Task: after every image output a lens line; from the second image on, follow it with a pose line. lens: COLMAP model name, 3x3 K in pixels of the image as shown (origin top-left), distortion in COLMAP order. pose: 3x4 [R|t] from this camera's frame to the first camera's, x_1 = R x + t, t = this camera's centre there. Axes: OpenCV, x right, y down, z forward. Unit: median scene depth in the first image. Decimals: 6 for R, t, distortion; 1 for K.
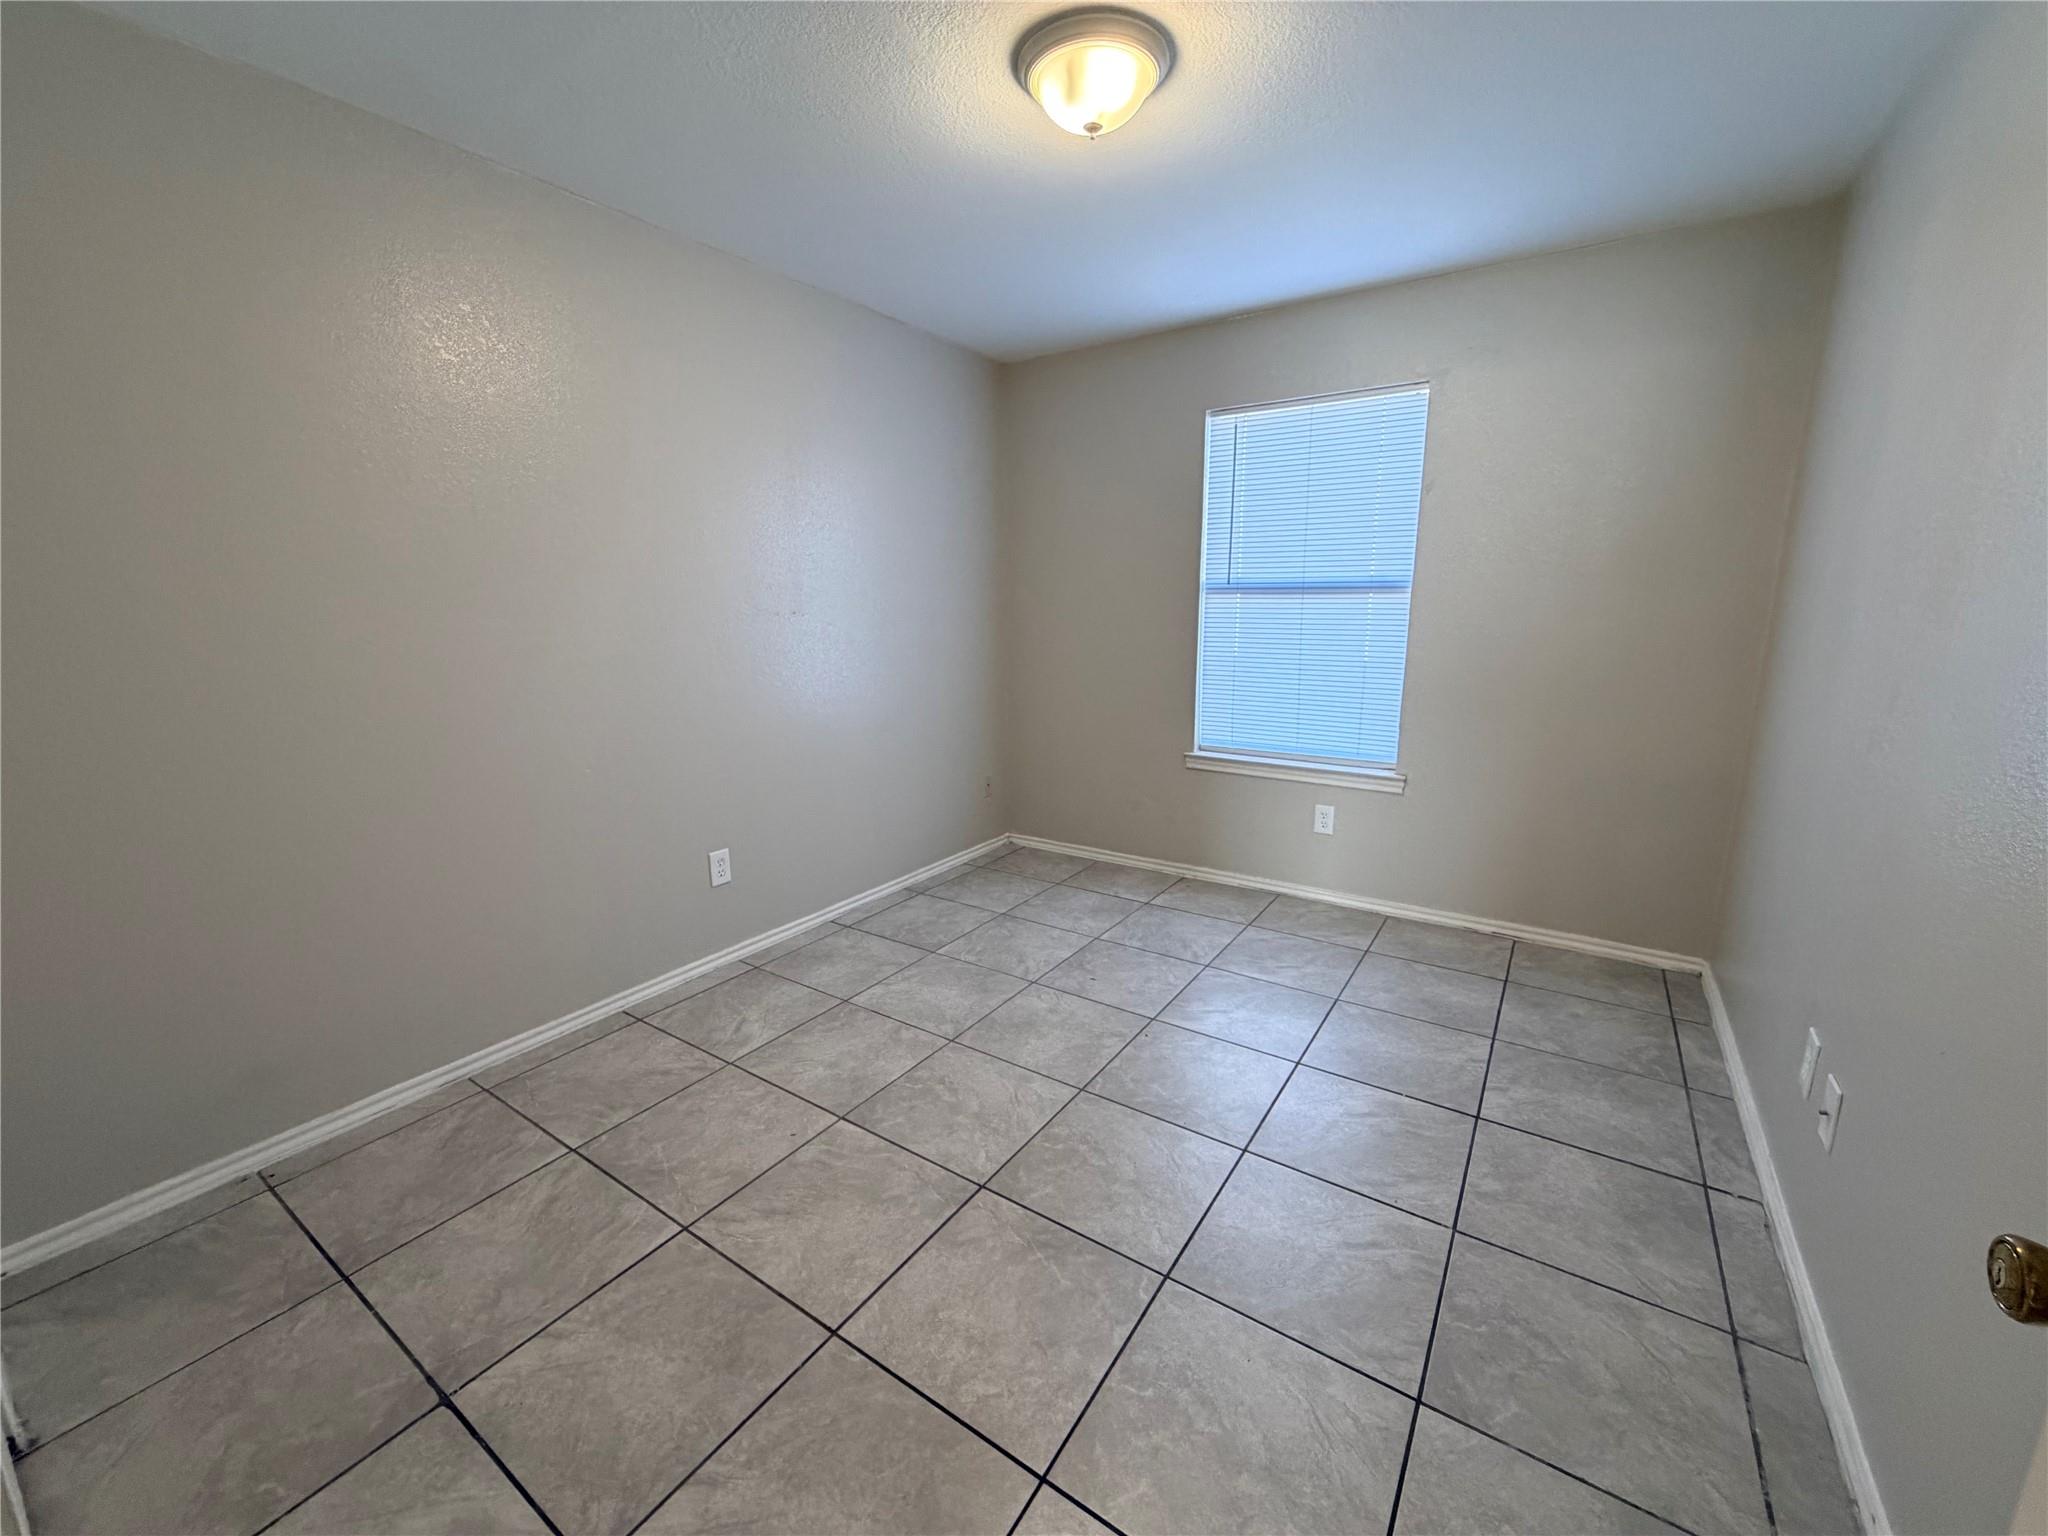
lens RADIAL K [[829.1, 0, 1015.5], [0, 829.1, 759.9], [0, 0, 1]] dist [0.003921, 0.000148]
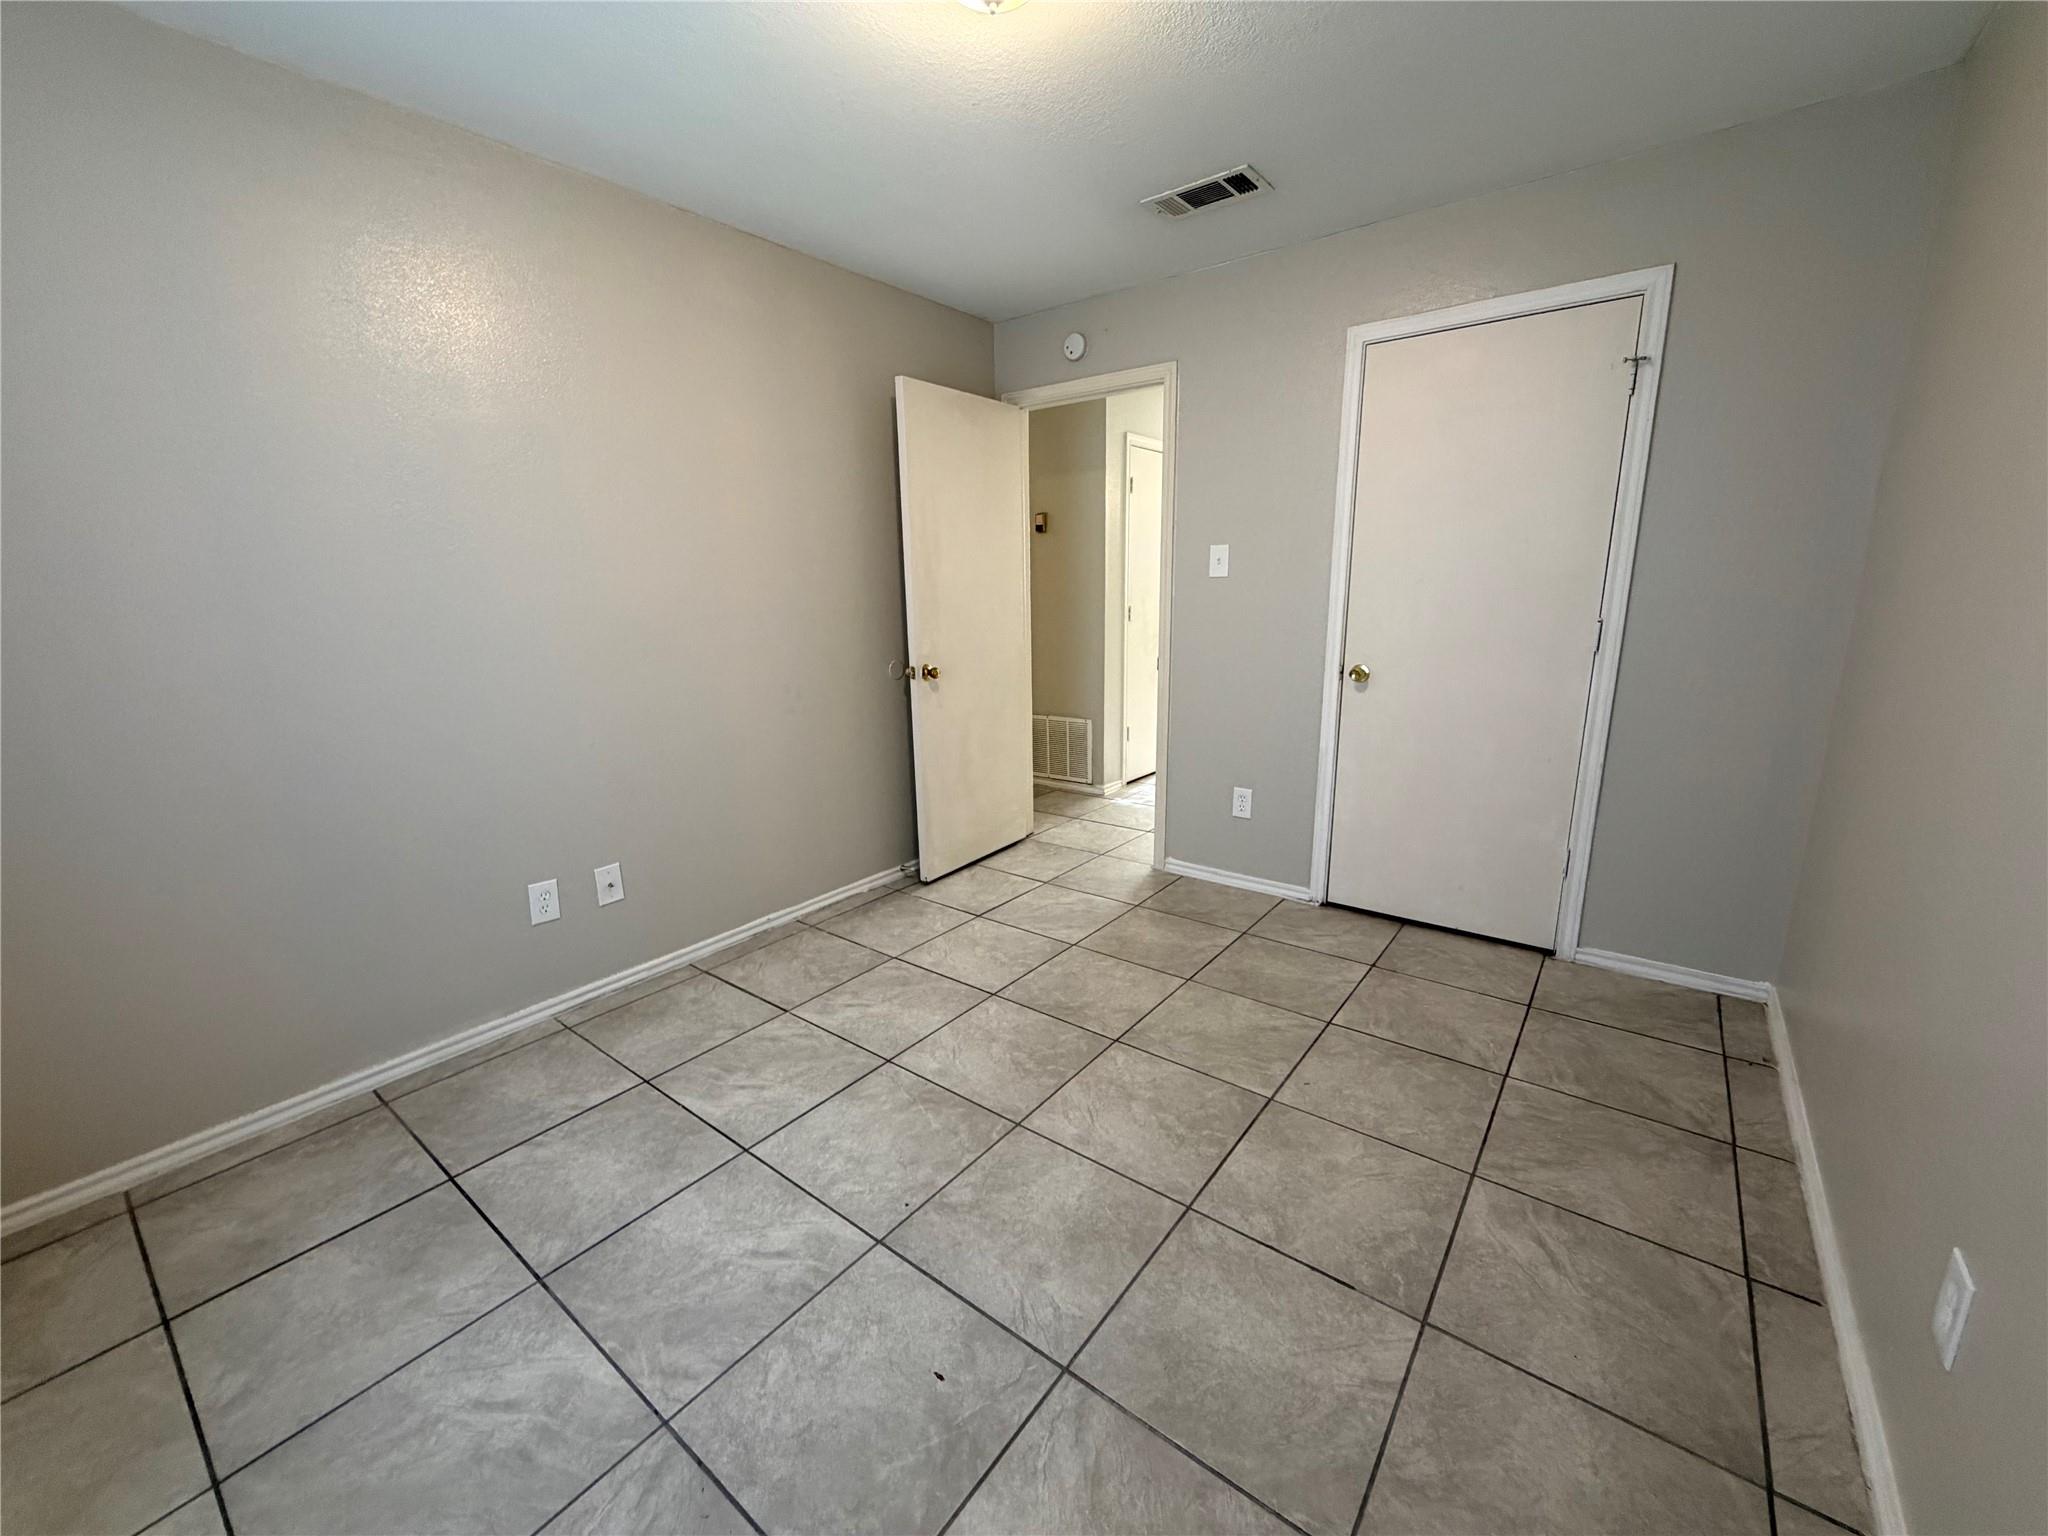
lens RADIAL K [[829.1, 0, 1008.4], [0, 829.1, 768.1], [0, 0, 1]] dist [0.003921, 0.000148]
pose [[-0.997088, 0.008609, 0.075776, 0.019395], [0.038818, 0.912554, 0.407110, -0.308194], [-0.065644, 0.408866, -0.910230, 1.620426]]
